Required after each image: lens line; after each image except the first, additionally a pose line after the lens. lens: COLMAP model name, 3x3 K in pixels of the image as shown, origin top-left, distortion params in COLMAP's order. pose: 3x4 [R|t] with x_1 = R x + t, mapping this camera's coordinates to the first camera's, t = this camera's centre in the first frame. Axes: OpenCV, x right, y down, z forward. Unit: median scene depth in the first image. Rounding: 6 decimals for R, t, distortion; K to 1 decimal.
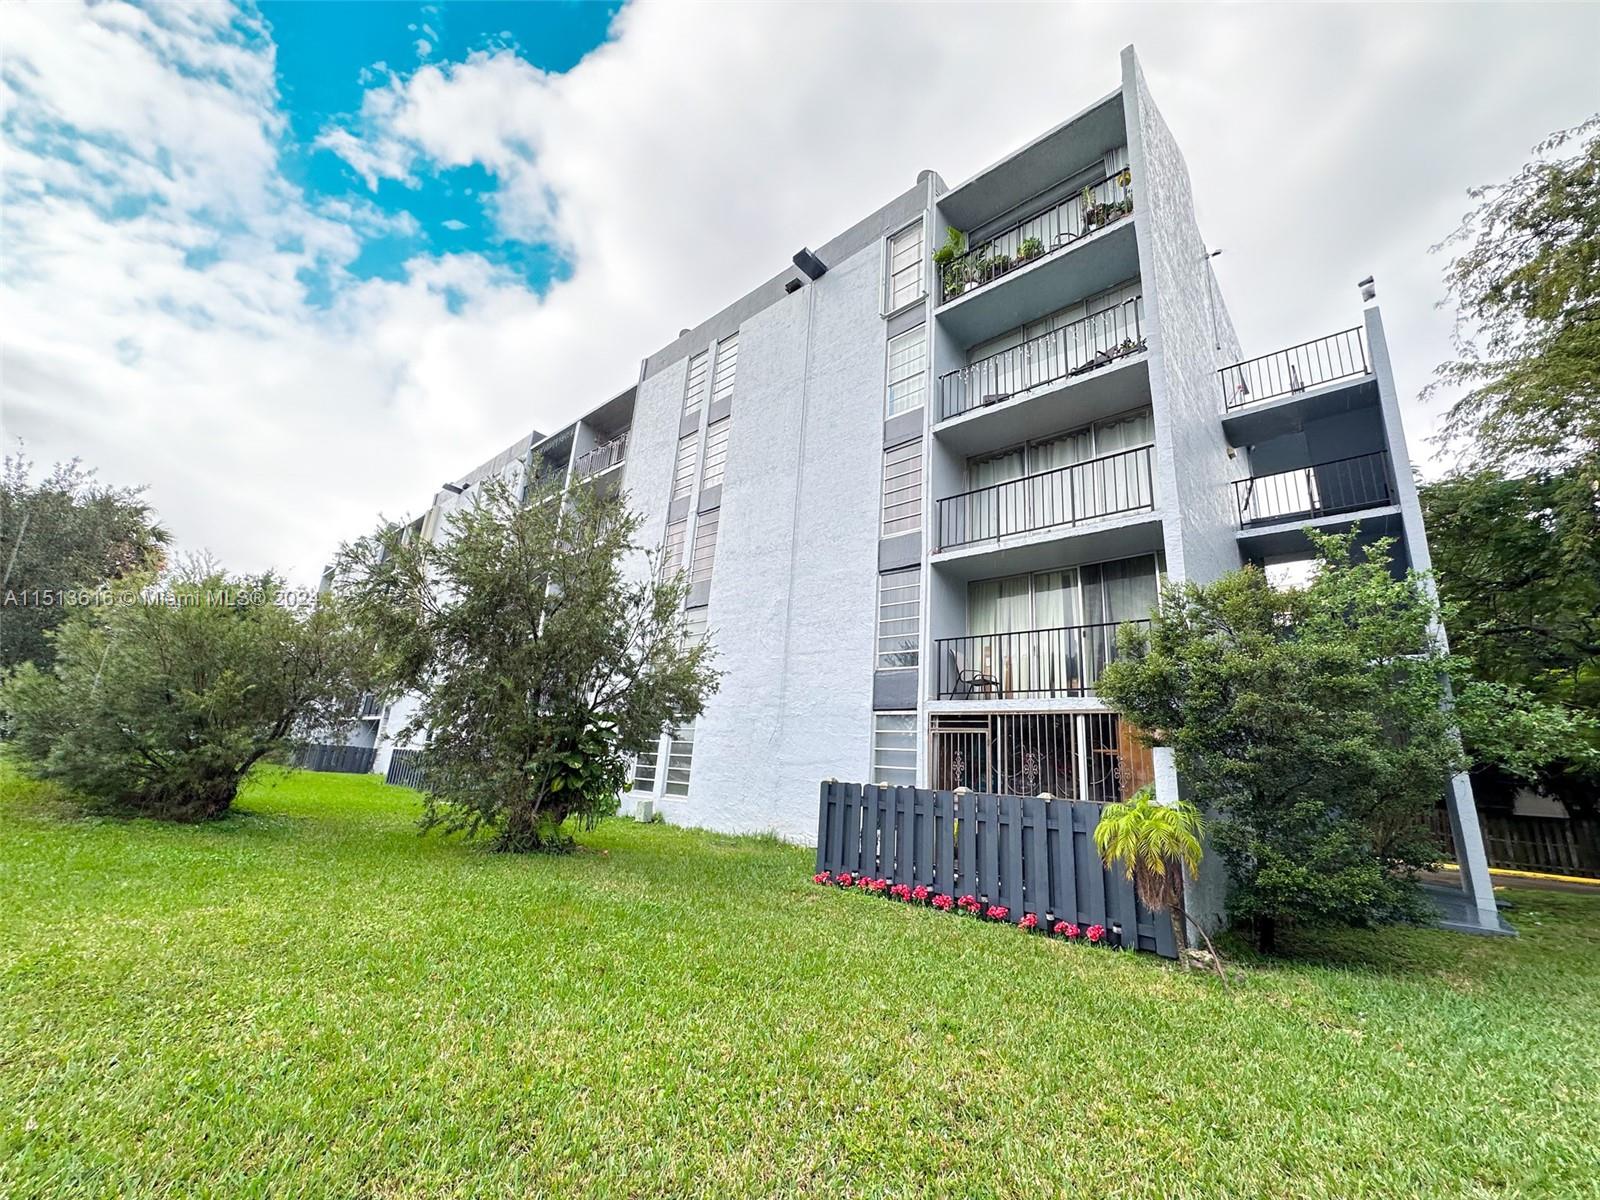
lens RADIAL K [[643.4, 0, 800.0], [0, 643.4, 600.0], [0, 0, 1]] dist [-0.000907, -0.000213]
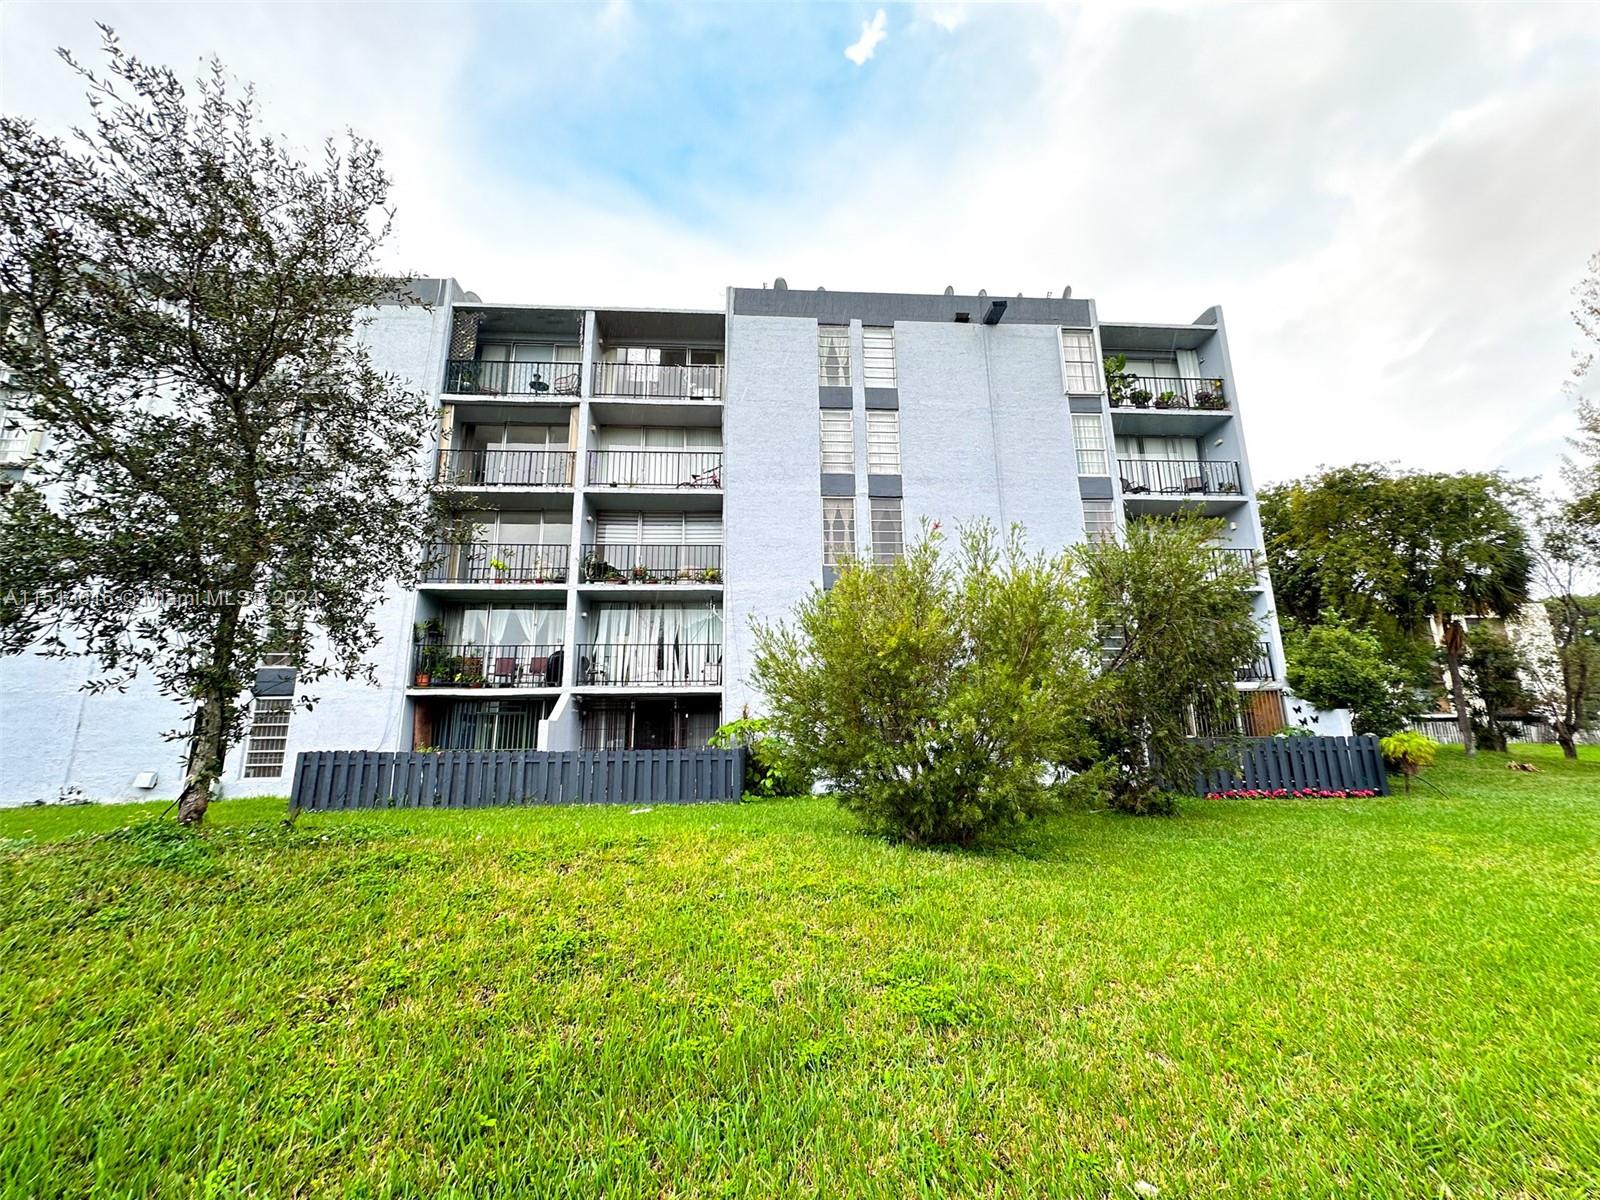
lens RADIAL K [[643.4, 0, 800.0], [0, 643.4, 600.0], [0, 0, 1]] dist [-0.000907, -0.000213]
pose [[0.682587, 0.081335, 0.726264, -0.939163], [-0.135843, 0.990589, 0.016736, 0.026914], [-0.718068, -0.110082, 0.687212, 0.350534]]
